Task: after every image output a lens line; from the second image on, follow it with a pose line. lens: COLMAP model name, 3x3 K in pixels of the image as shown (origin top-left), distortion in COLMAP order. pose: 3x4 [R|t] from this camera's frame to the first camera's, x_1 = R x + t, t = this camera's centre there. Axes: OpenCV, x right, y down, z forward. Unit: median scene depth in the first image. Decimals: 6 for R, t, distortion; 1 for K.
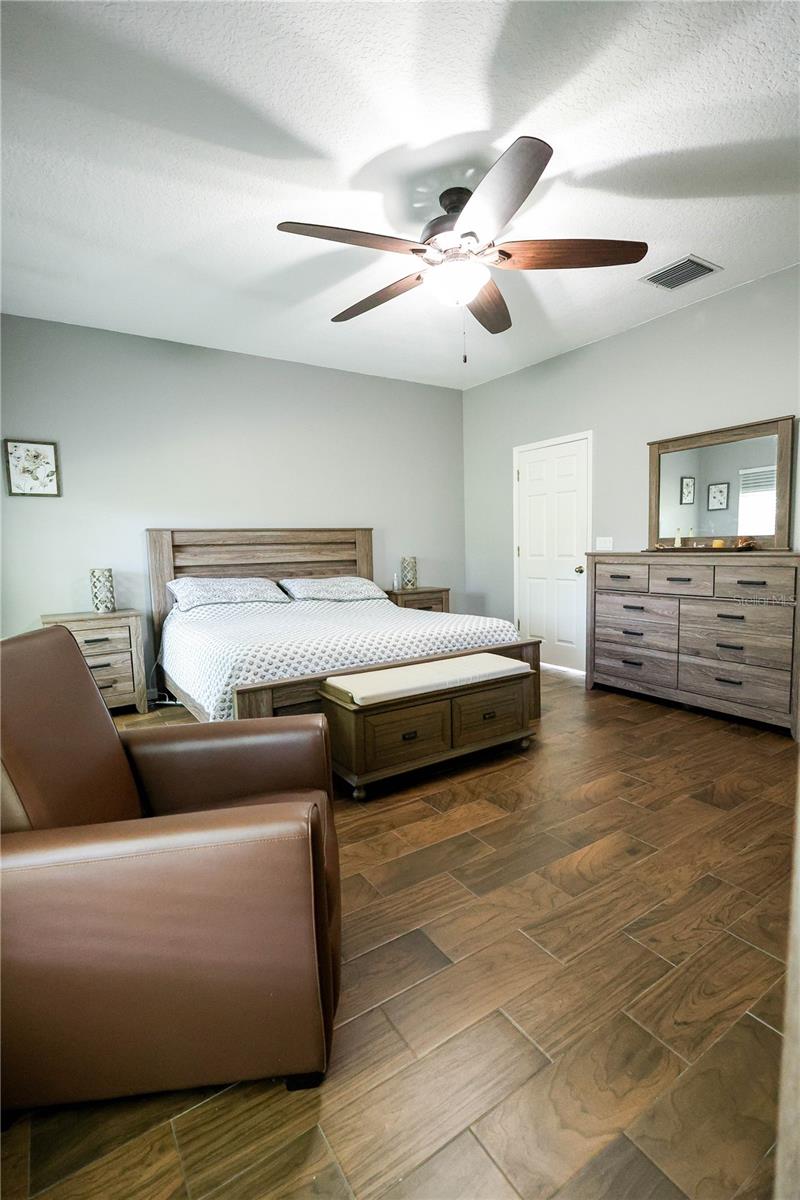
lens RADIAL K [[551.5, 0, 405.8], [0, 551.5, 600.2], [0, 0, 1]] dist [-0.007231, 0.000266]
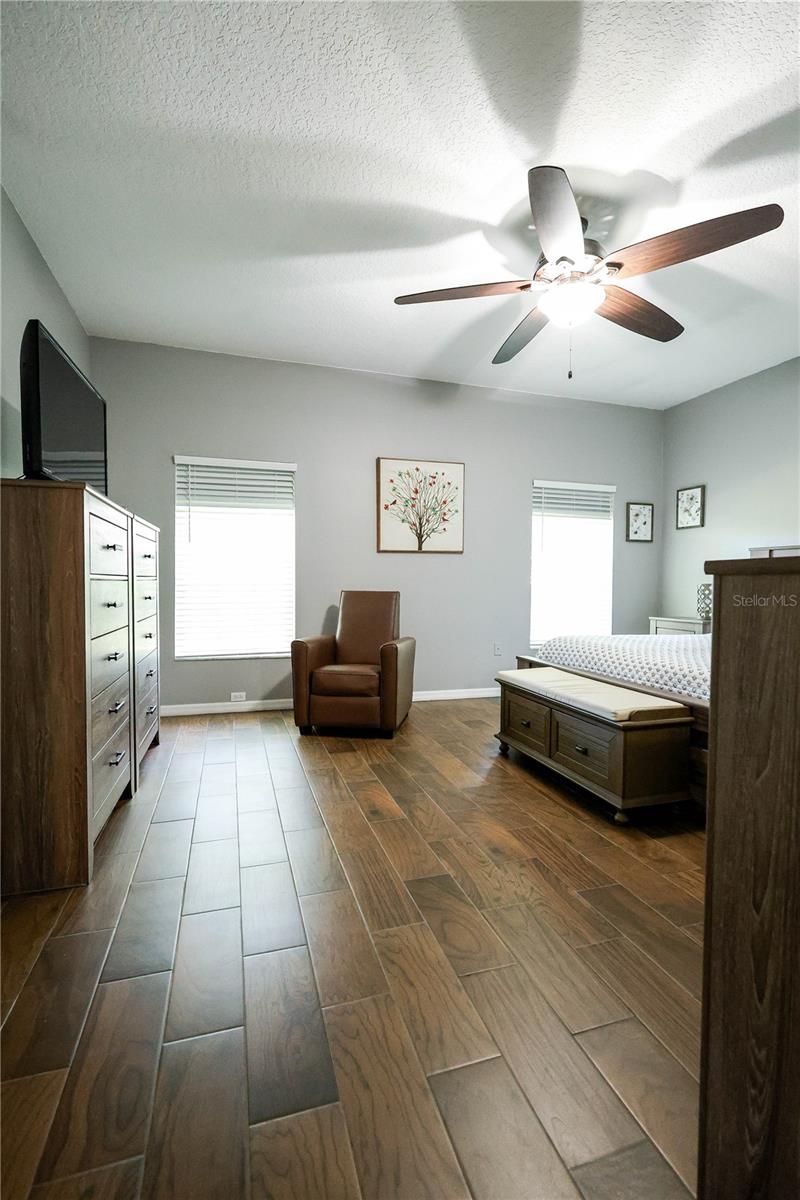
lens RADIAL K [[551.5, 0, 404.0], [0, 551.5, 599.1], [0, 0, 1]] dist [-0.007231, 0.000266]
pose [[-0.270982, 0.051223, -0.961221, 0.833713], [-0.098281, 0.991892, 0.080565, -0.058531], [0.957554, 0.116302, -0.263751, 0.723892]]
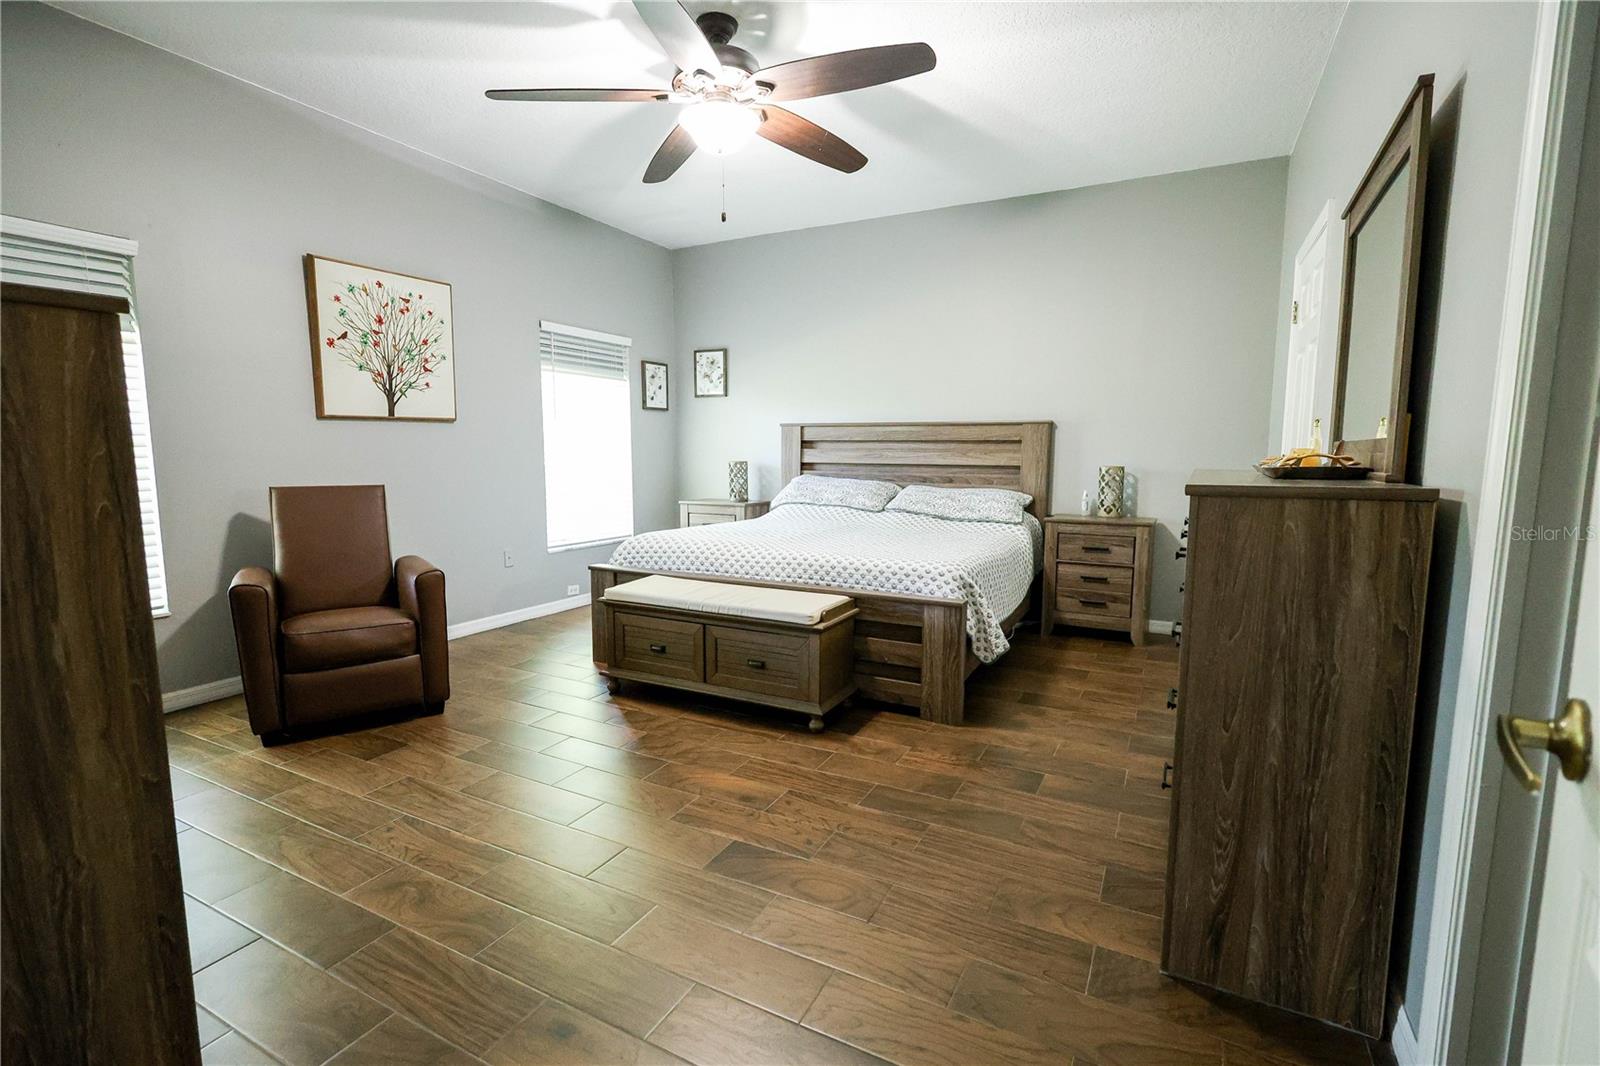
lens RADIAL K [[735.4, 0, 791.4], [0, 735.4, 535.5], [0, 0, 1]] dist [-0.007231, 0.000266]
pose [[0.481043, 0.127539, -0.867370, 0.823502], [-0.102546, 0.990756, 0.088810, -0.054450], [0.870679, 0.046224, 0.489675, 0.405892]]
